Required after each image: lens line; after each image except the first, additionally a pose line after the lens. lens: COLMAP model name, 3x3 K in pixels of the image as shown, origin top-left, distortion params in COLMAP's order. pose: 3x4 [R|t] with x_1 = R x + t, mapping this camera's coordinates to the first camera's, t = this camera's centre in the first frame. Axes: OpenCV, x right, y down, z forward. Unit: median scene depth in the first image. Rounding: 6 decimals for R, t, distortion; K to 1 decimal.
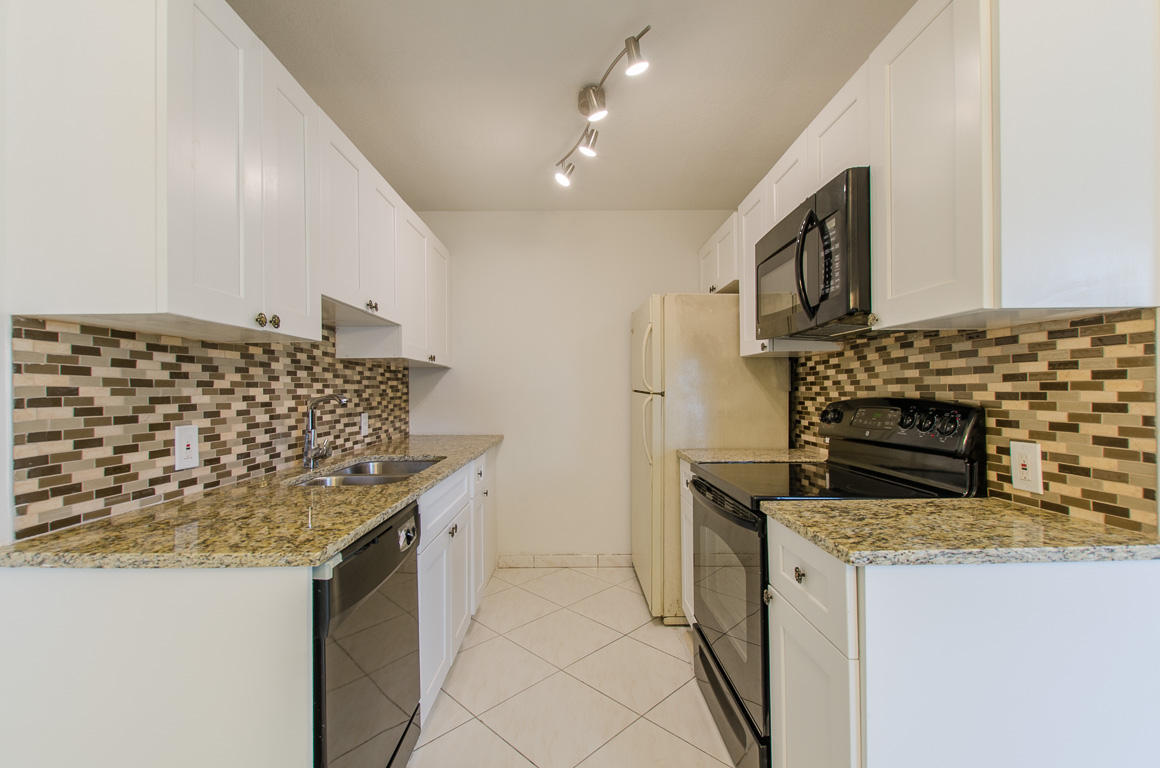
lens RADIAL K [[506.3, 0, 593.2], [0, 506.3, 387.2], [0, 0, 1]] dist [0.005691, -0.002847]
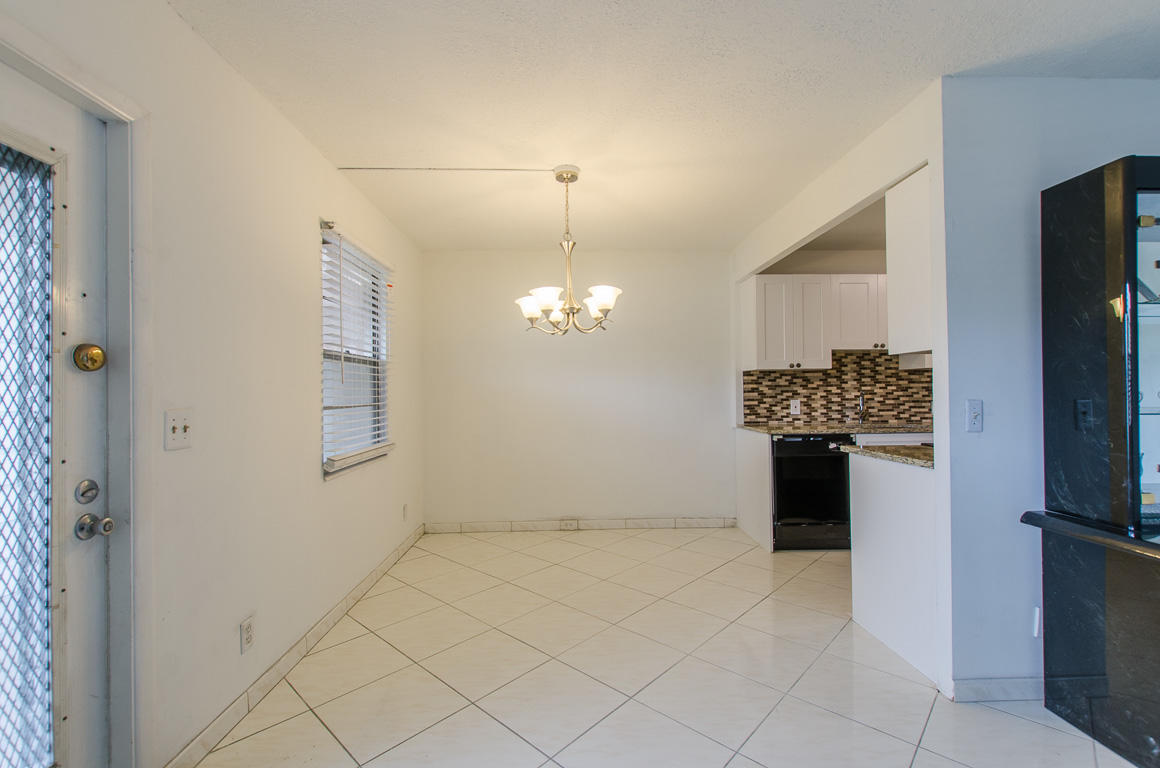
lens RADIAL K [[506.3, 0, 573.4], [0, 506.3, 387.4], [0, 0, 1]] dist [0.005691, -0.002847]
pose [[0.013164, -0.001411, -0.999912, 1.903340], [0.013758, 0.999905, -0.001230, -0.011332], [0.999819, -0.013741, 0.013182, -0.300478]]
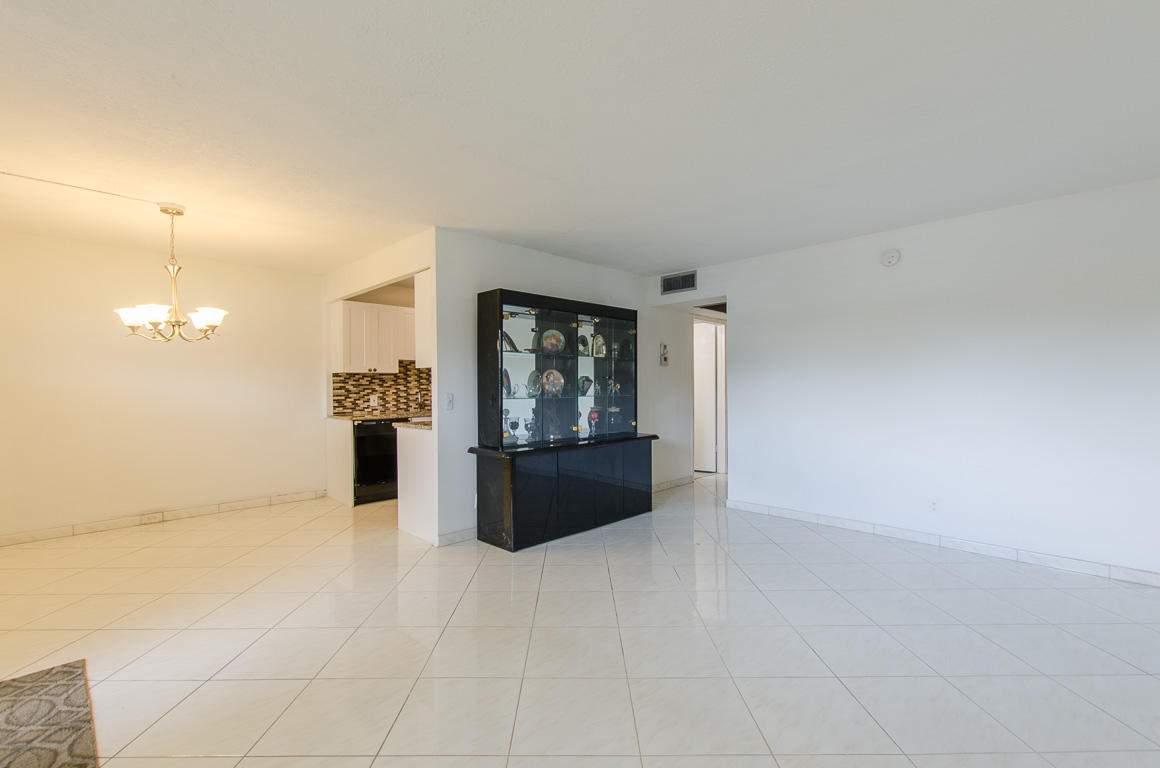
lens RADIAL K [[506.3, 0, 585.5], [0, 506.3, 385.3], [0, 0, 1]] dist [0.005691, -0.002847]
pose [[0.702026, 0.001867, -0.712149, 2.852440], [0.005138, 0.999957, 0.007686, -0.023082], [0.712132, -0.009054, 0.701987, -0.549861]]
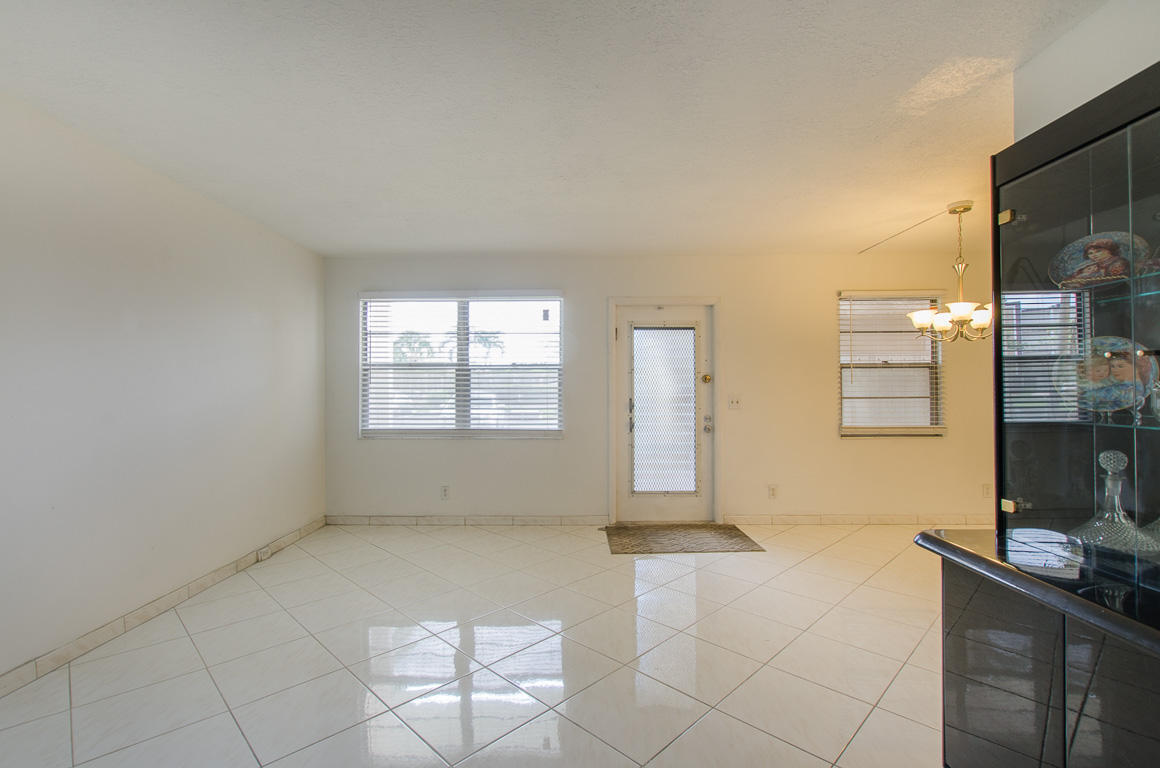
lens RADIAL K [[518.6, 0, 569.3], [0, 518.6, 390.0], [0, 0, 1]] dist [-0.009983, -0.000372]
pose [[-0.999287, 0.009866, 0.036435, 1.715360], [0.009640, 0.999933, -0.006366, 0.000792], [-0.036496, -0.006010, -0.999316, 1.826716]]
